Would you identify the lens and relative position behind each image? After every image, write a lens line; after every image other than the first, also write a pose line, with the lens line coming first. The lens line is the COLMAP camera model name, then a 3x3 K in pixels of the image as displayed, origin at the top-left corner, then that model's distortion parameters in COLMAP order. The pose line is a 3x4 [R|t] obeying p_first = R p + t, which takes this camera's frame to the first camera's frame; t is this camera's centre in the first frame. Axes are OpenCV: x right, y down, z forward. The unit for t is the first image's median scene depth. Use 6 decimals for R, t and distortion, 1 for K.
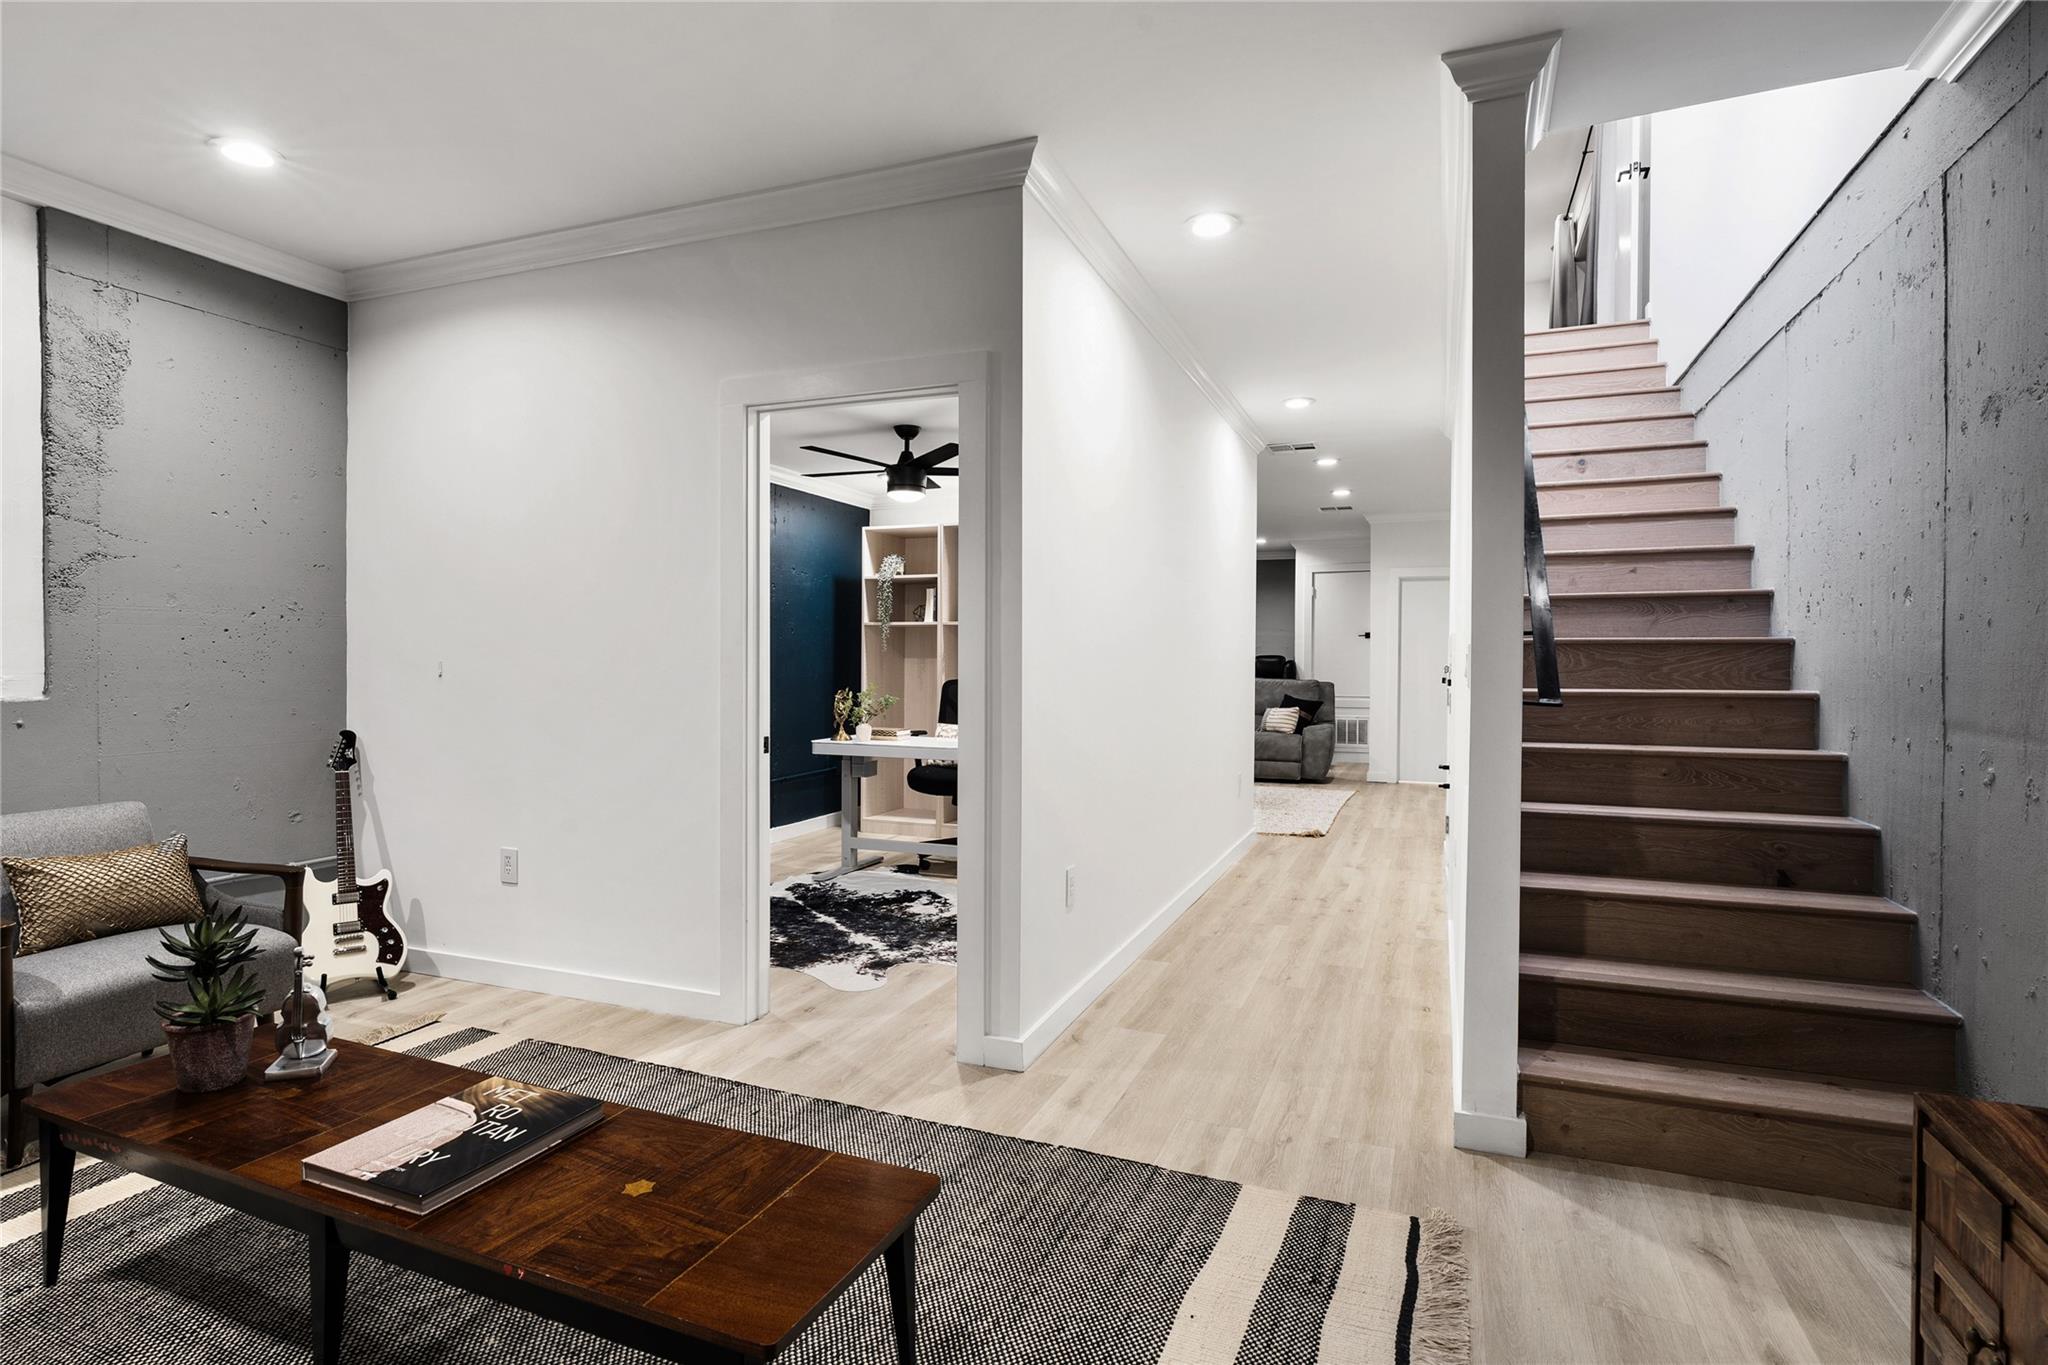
lens RADIAL K [[1048.0, 0, 1017.5], [0, 1048.0, 680.2], [0, 0, 1]] dist [0.001150, 0.000164]
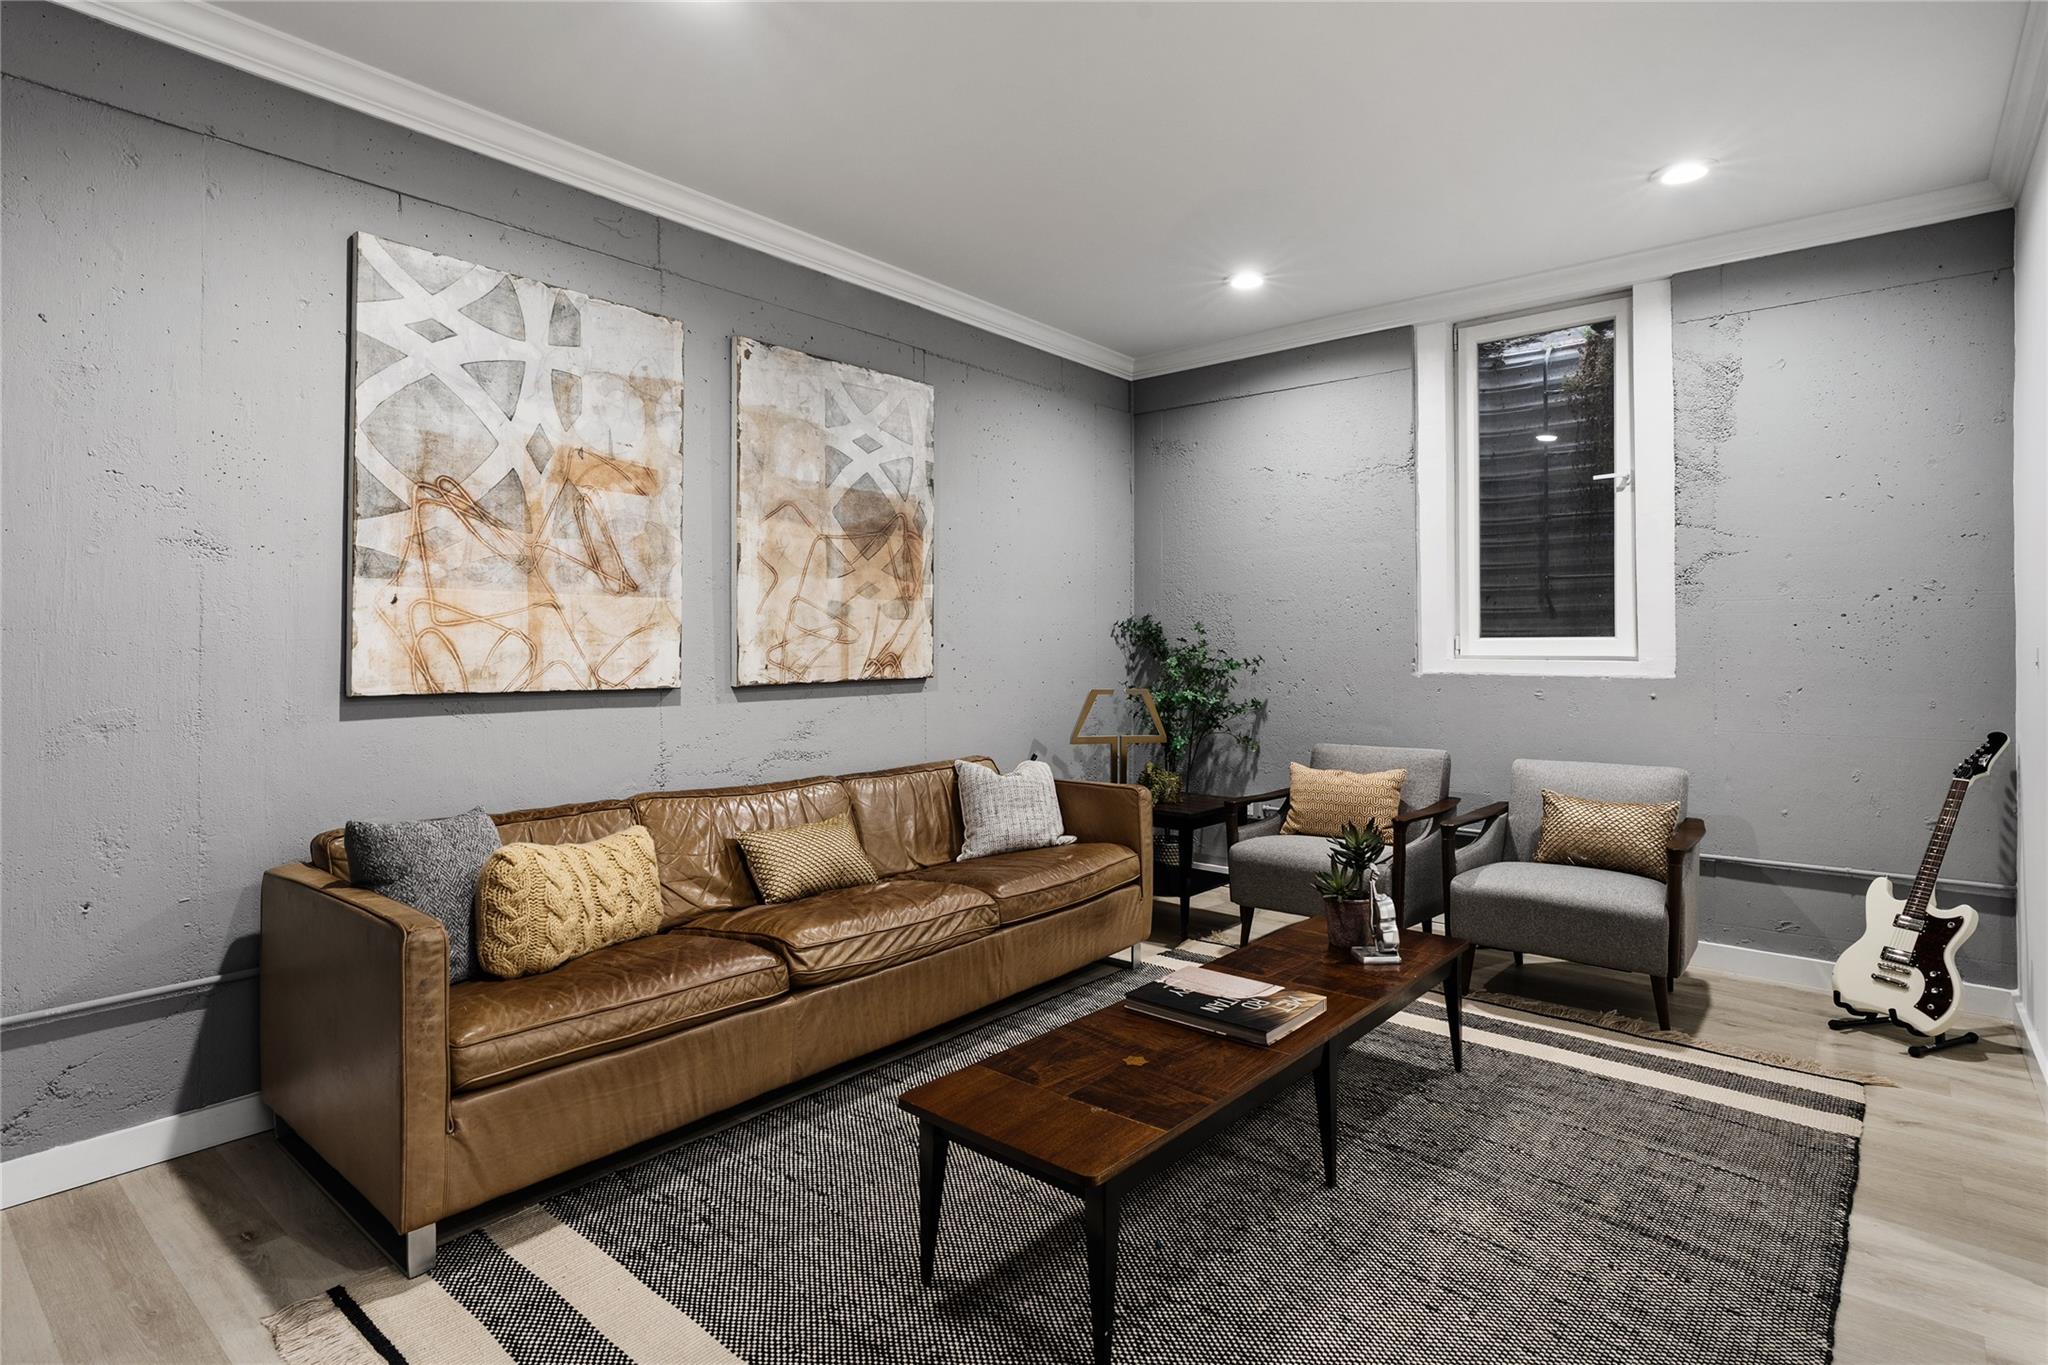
lens RADIAL K [[1048.0, 0, 1018.2], [0, 1048.0, 638.1], [0, 0, 1]] dist [0.001150, 0.000164]
pose [[-0.311034, -0.007188, -0.950372, 0.447062], [-0.021281, 0.999773, -0.000597, -0.010336], [0.950161, 0.020040, -0.311116, 0.630784]]
